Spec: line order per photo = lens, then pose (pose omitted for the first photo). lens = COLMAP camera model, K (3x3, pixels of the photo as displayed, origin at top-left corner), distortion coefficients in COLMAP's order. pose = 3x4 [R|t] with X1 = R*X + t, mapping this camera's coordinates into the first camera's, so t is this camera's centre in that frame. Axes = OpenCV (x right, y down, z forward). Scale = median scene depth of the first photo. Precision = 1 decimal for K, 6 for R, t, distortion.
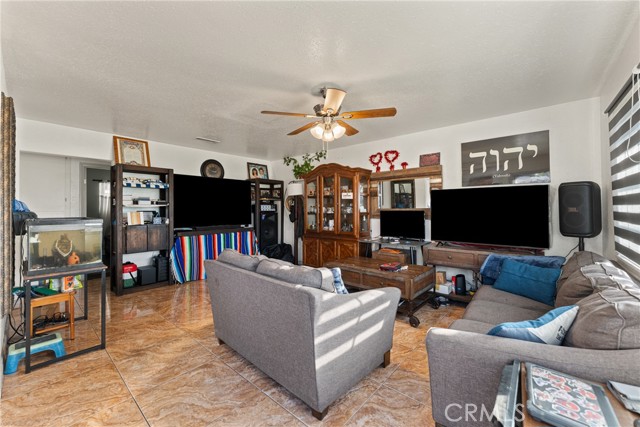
lens RADIAL K [[256.2, 0, 320.1], [0, 256.2, 207.4], [0, 0, 1]] dist [0.000199, -0.000584]
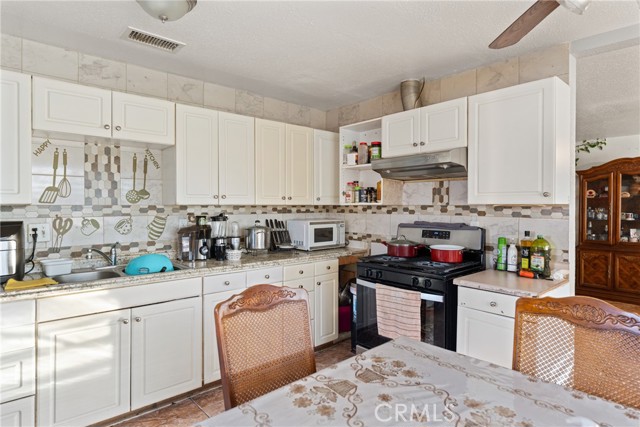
lens RADIAL K [[351.4, 0, 316.8], [0, 351.4, 210.7], [0, 0, 1]] dist [-0.002601, -0.000025]
pose [[0.991347, 0.014863, -0.130427, -0.891435], [-0.013471, 0.999843, 0.011547, -0.006869], [0.130578, -0.009690, 0.991391, -0.216558]]
